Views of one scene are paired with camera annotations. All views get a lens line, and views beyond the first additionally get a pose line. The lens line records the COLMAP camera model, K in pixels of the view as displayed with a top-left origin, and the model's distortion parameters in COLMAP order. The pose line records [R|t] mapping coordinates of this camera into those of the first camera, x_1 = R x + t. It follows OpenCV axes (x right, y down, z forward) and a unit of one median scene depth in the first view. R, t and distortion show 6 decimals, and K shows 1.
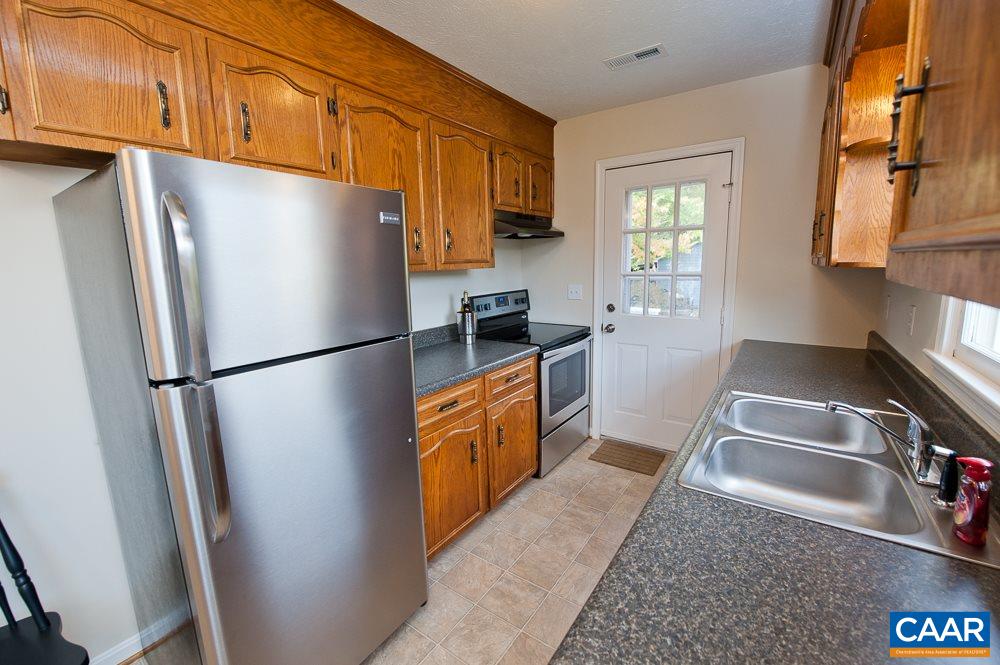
lens RADIAL K [[437.4, 0, 500.0], [0, 437.4, 332.5], [0, 0, 1]] dist [-0.015845, 0.000117]
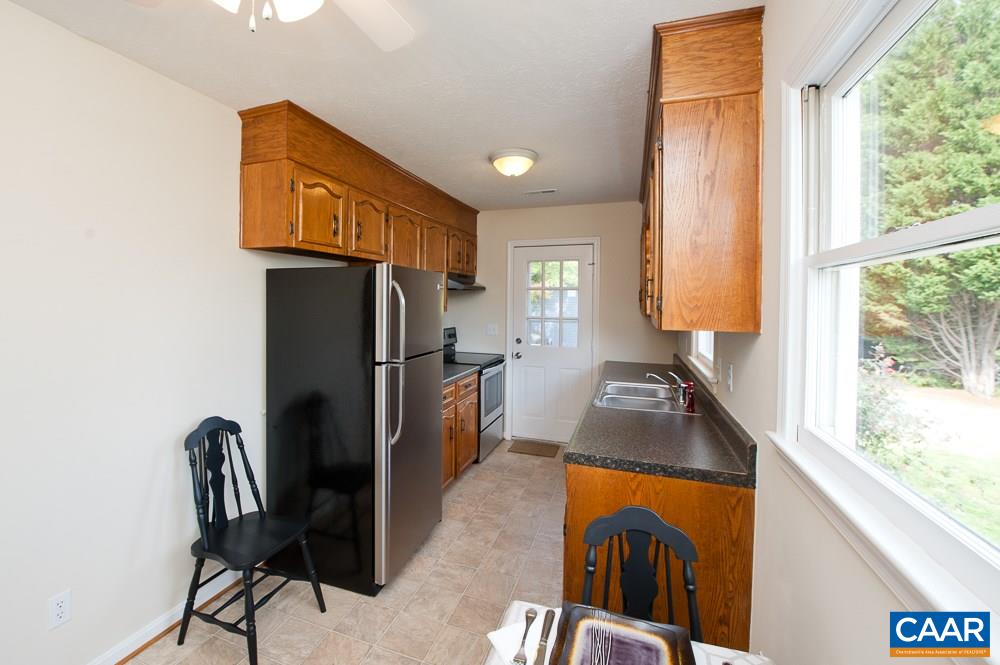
lens RADIAL K [[403.4, 0, 499.6], [0, 403.4, 304.0], [0, 0, 1]] dist [0.001566, 0.000170]
pose [[0.963161, 0.026904, 0.267578, -0.186074], [0.016750, 0.987050, -0.159534, 0.038558], [-0.268405, 0.158138, 0.950237, -0.286605]]
